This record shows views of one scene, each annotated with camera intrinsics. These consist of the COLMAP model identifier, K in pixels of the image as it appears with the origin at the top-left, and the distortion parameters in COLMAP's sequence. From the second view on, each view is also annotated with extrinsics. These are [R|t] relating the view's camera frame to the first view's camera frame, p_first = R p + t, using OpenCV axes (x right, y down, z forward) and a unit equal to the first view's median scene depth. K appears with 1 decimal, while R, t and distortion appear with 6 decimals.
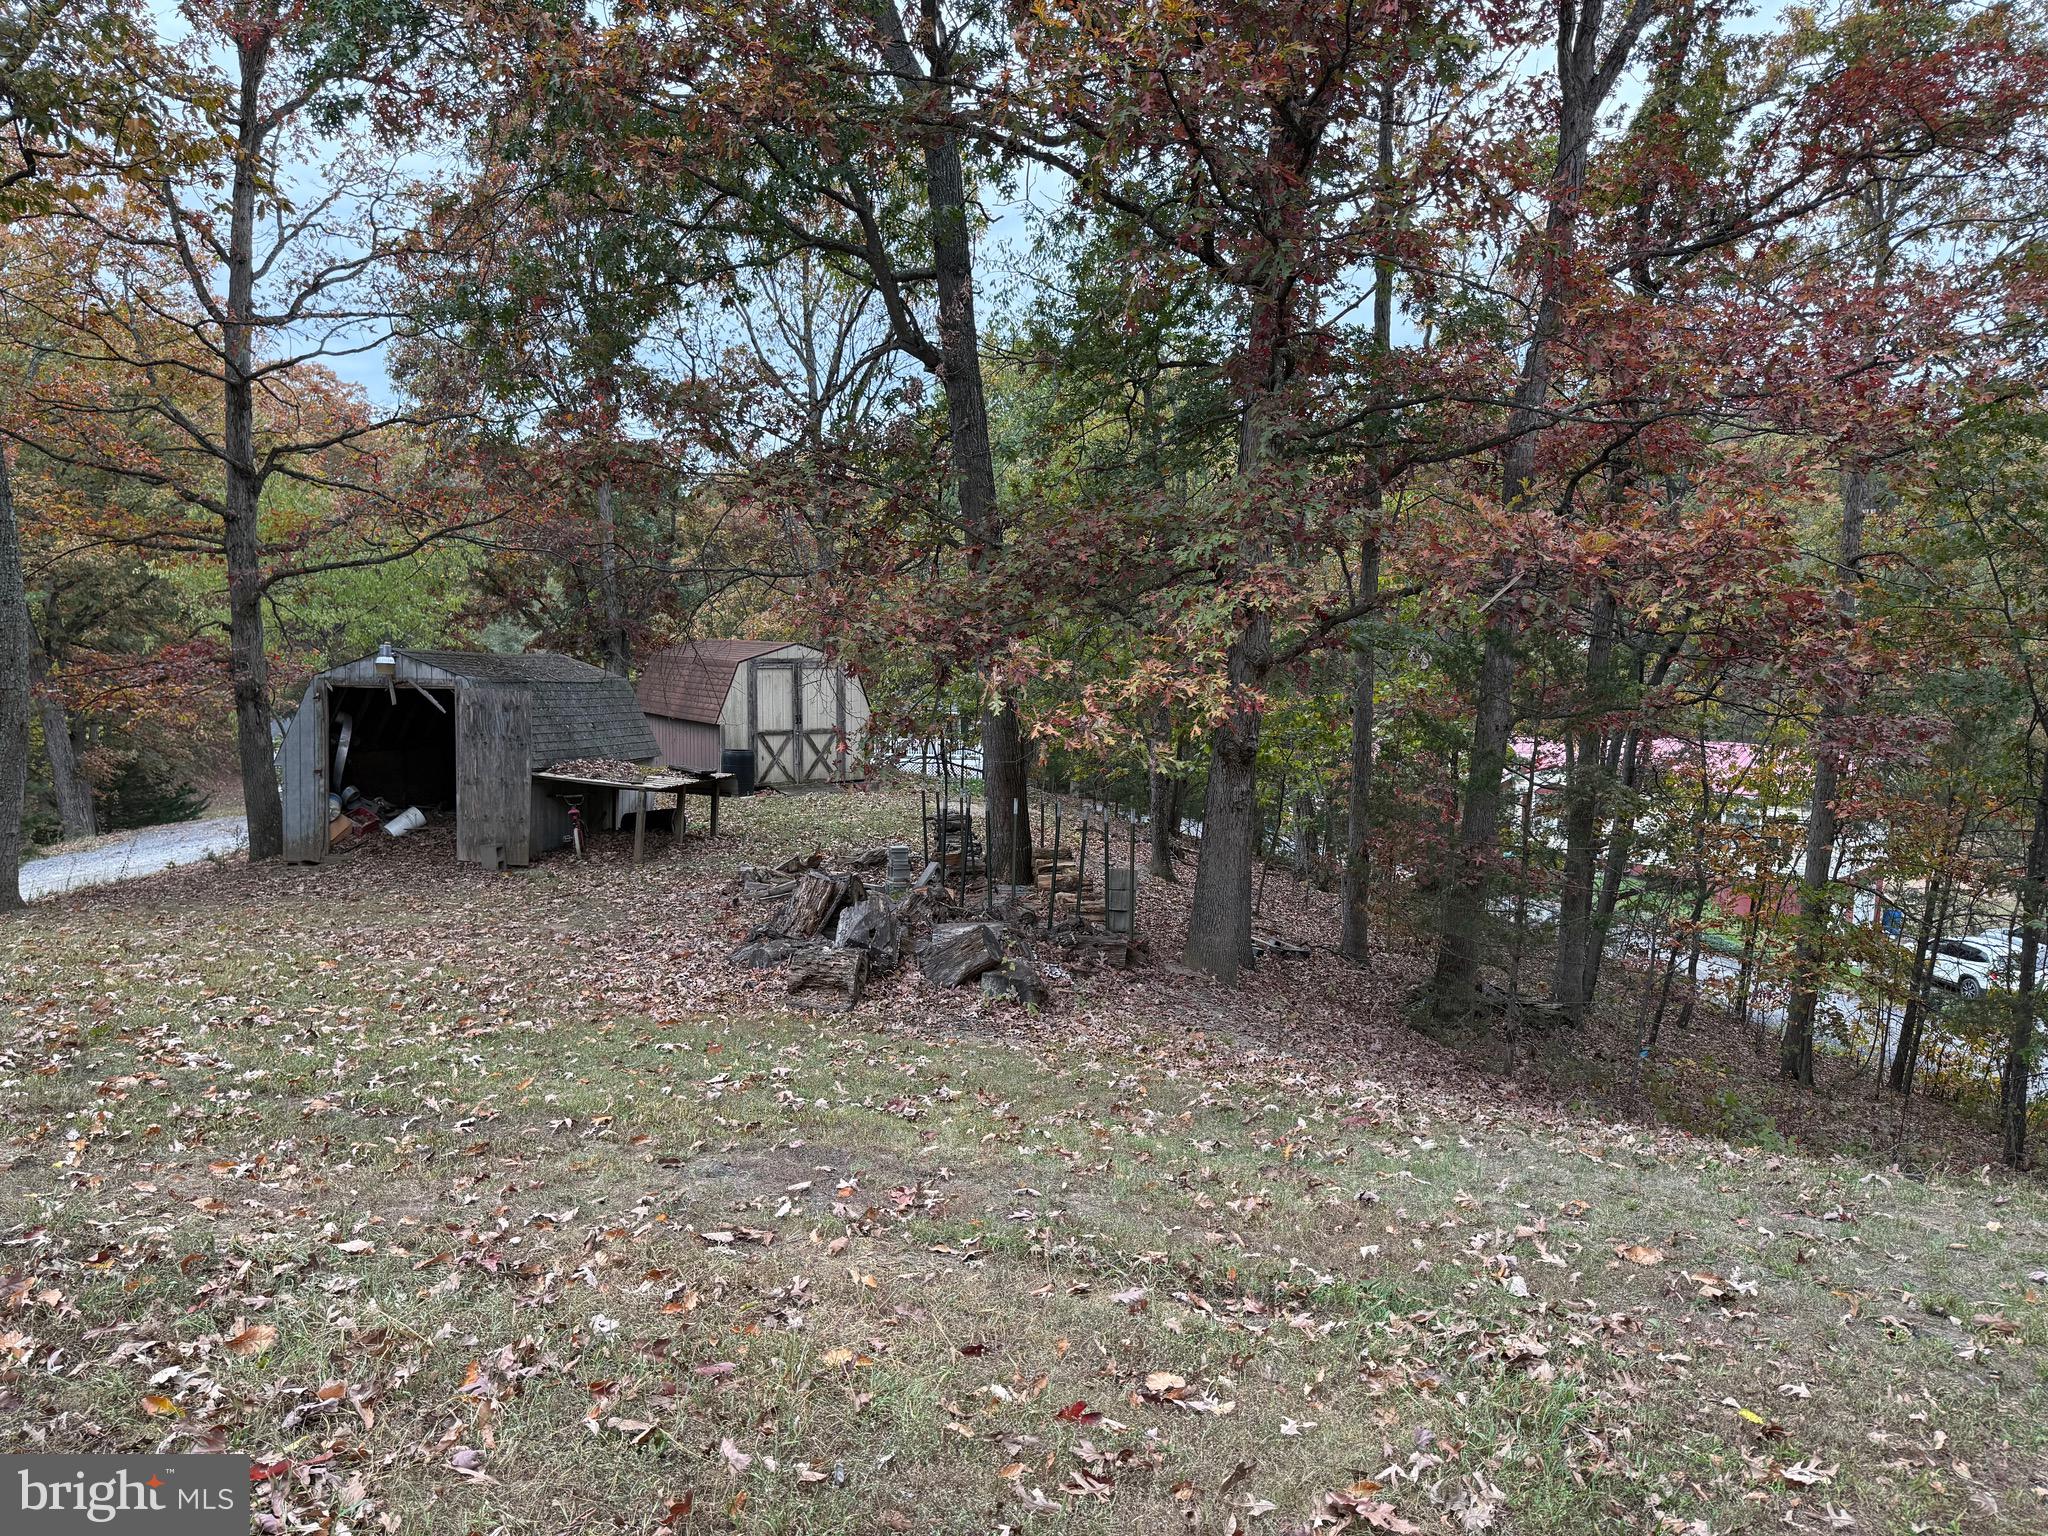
lens RADIAL K [[1457.4, 0, 1021.7], [0, 1457.4, 778.9], [0, 0, 1]] dist [0.049902, -0.047853]
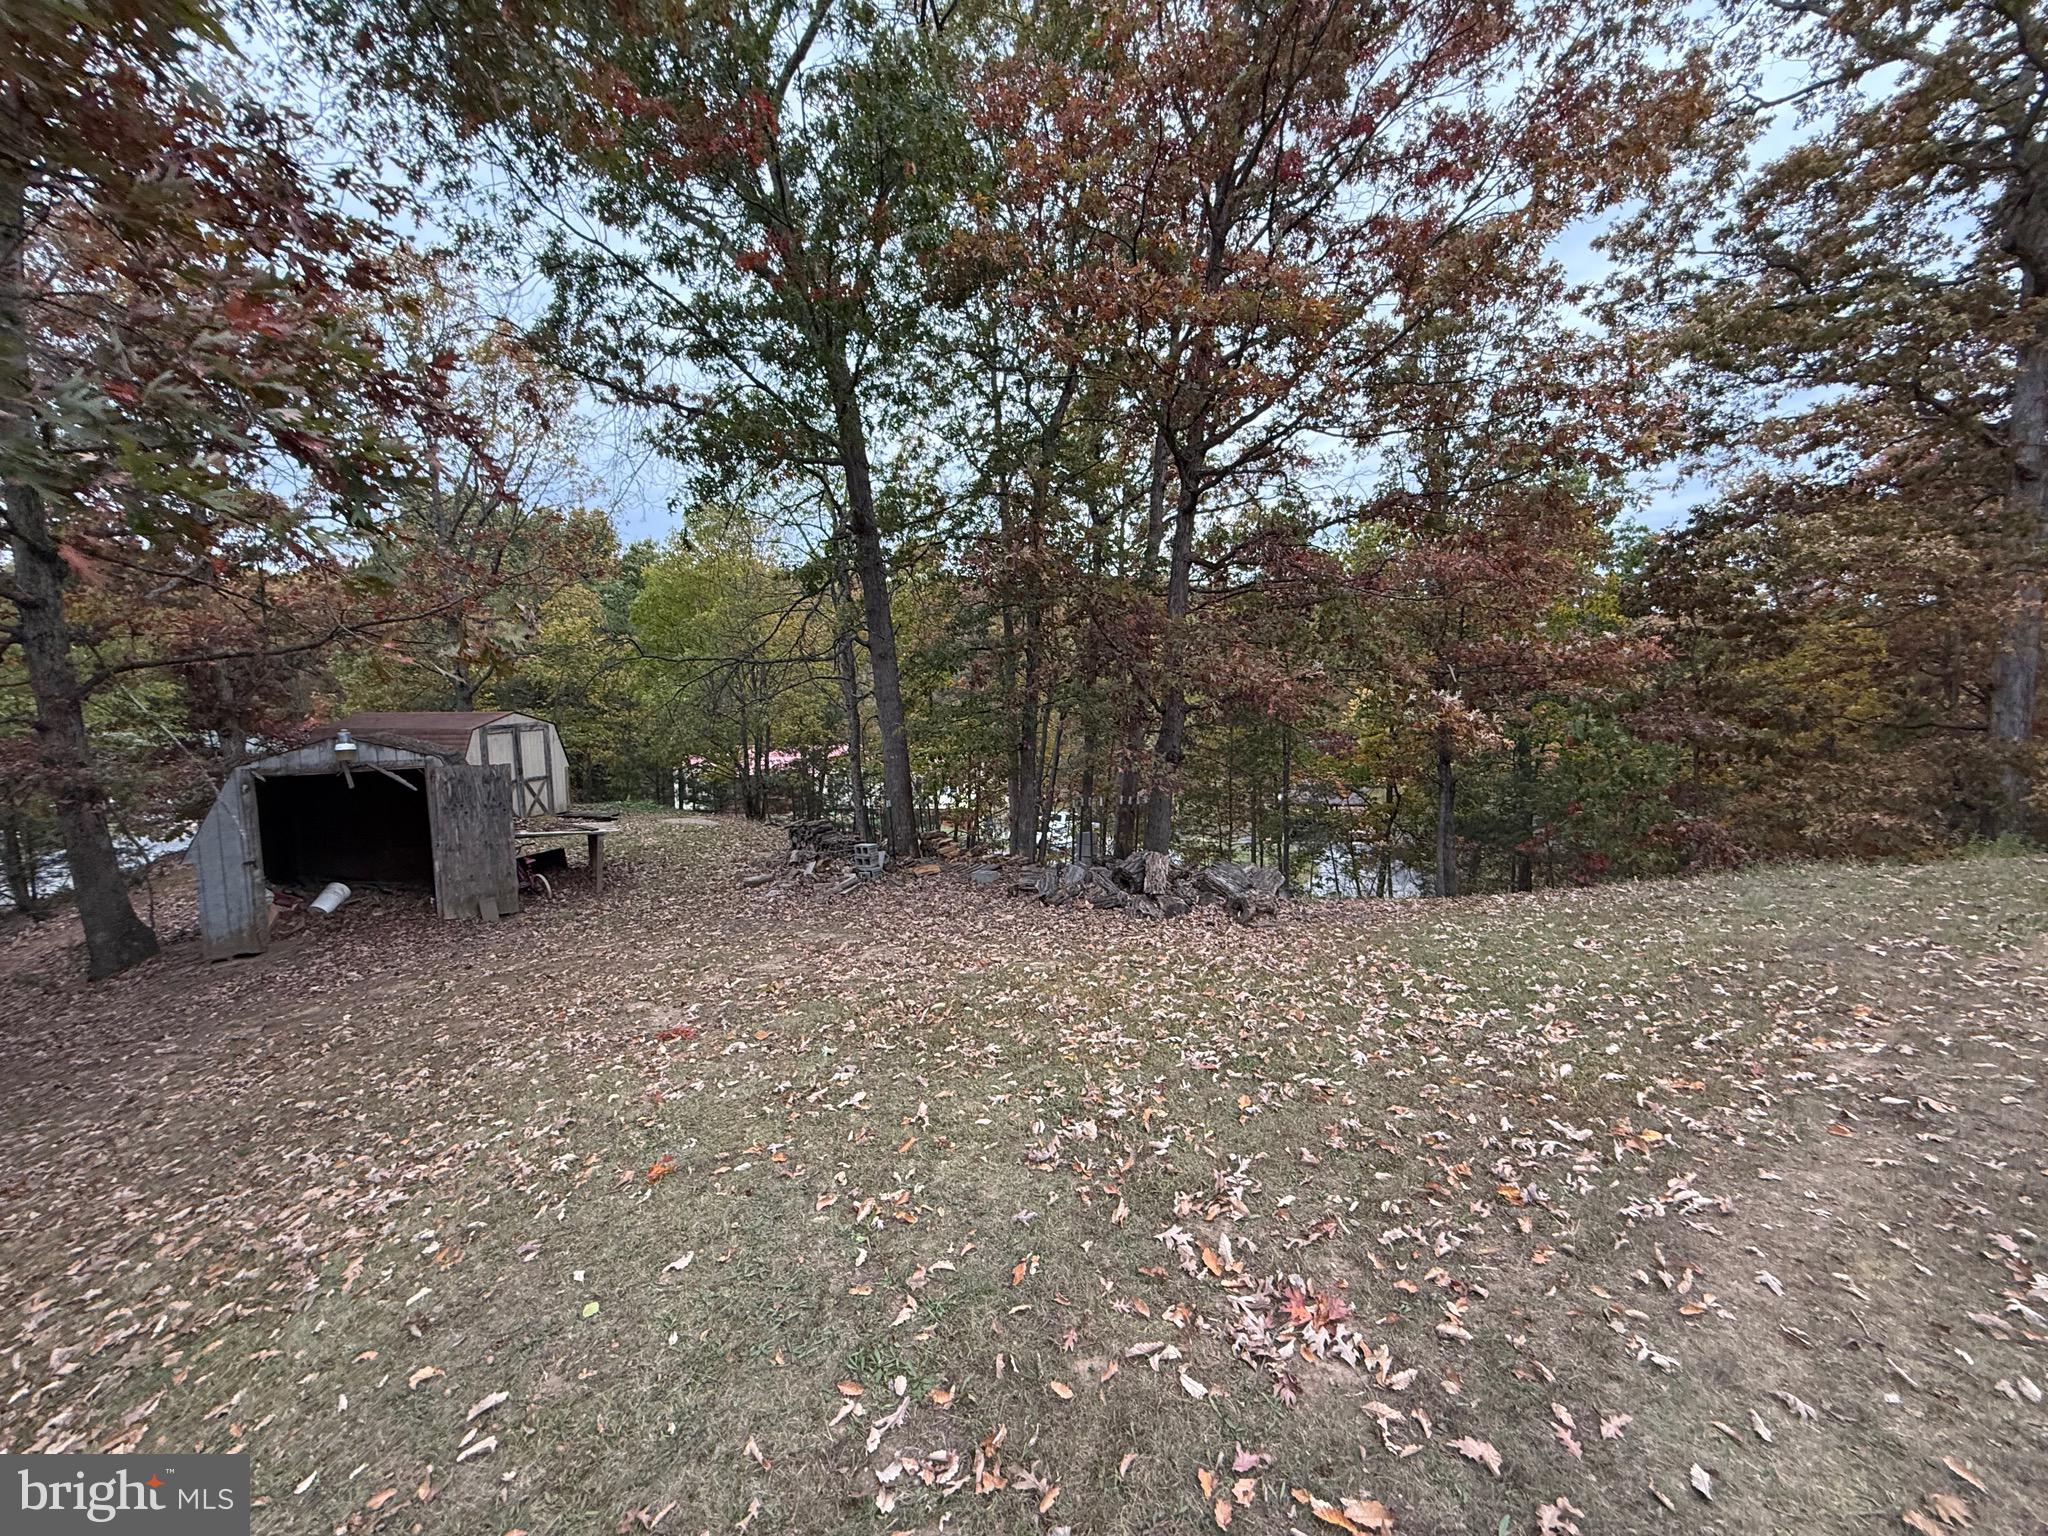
lens RADIAL K [[820.2, 0, 1026.1], [0, 820.2, 774.2], [0, 0, 1]] dist [0.000433, 0.000014]
pose [[0.751253, -0.095984, 0.652997, -0.543929], [0.092559, 0.994913, 0.039756, -0.047750], [-0.653492, 0.030574, 0.756316, 0.294266]]
